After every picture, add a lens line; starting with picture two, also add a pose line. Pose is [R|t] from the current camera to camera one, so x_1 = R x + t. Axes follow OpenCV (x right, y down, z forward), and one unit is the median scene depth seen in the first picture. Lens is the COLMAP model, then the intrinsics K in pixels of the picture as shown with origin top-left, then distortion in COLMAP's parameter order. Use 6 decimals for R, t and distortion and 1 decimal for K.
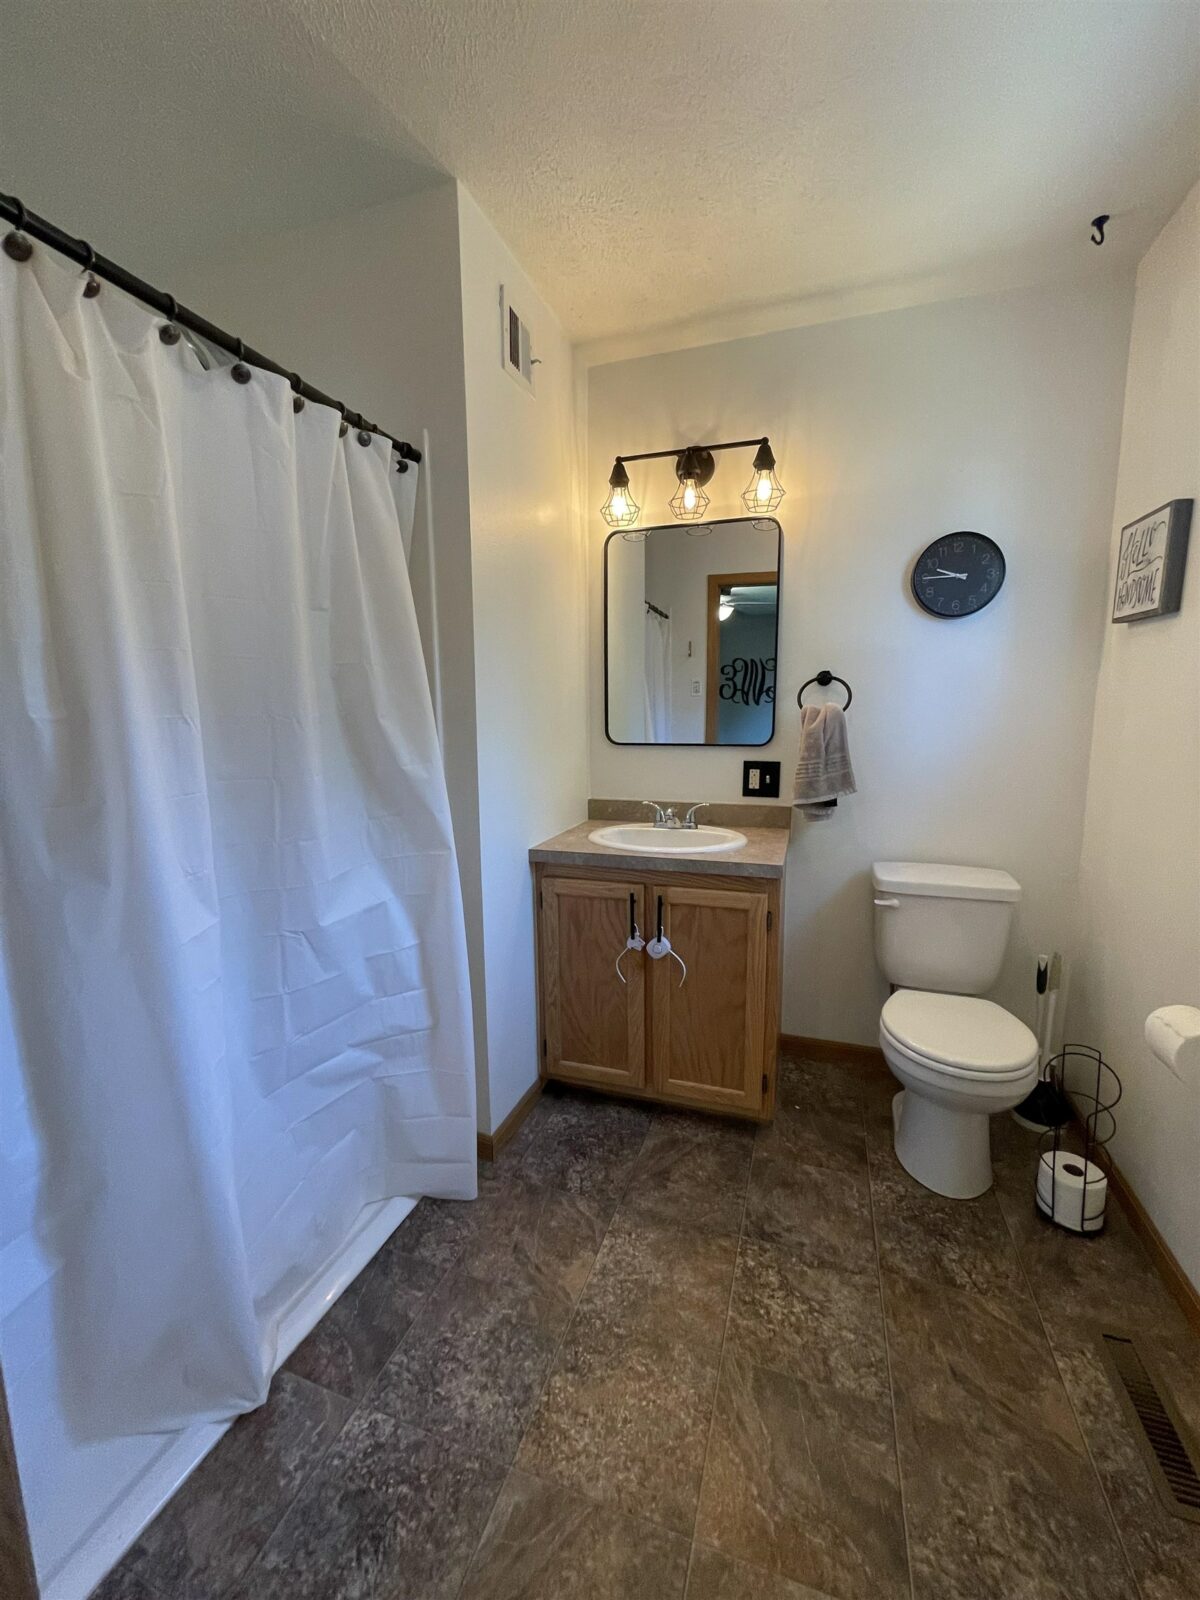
lens RADIAL K [[645.2, 0, 603.9], [0, 645.2, 802.4], [0, 0, 1]] dist [-0.001285, -0.000596]
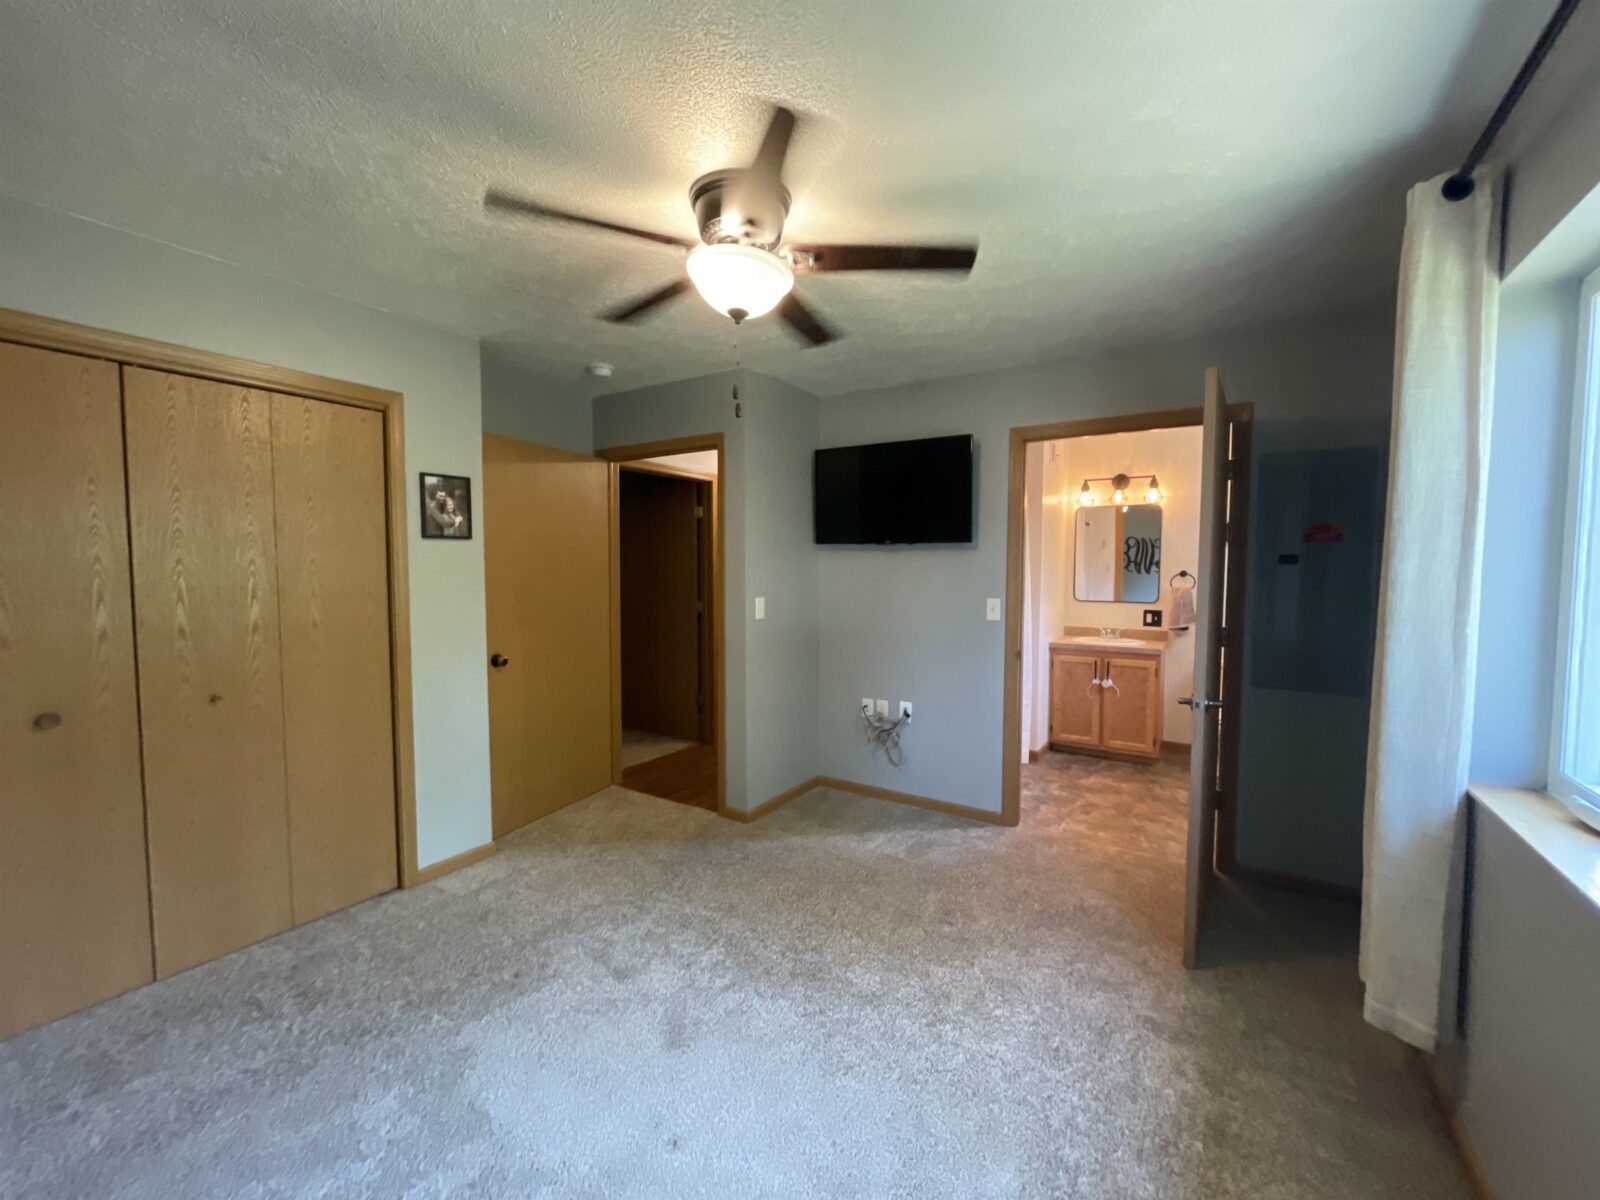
lens RADIAL K [[645.2, 0, 804.2], [0, 645.2, 600.7], [0, 0, 1]] dist [-0.001285, -0.000596]
pose [[0.967934, 0.020337, -0.250381, -0.386068], [-0.041630, 0.995922, -0.080041, 0.140962], [0.247732, 0.087898, 0.964833, -1.540829]]
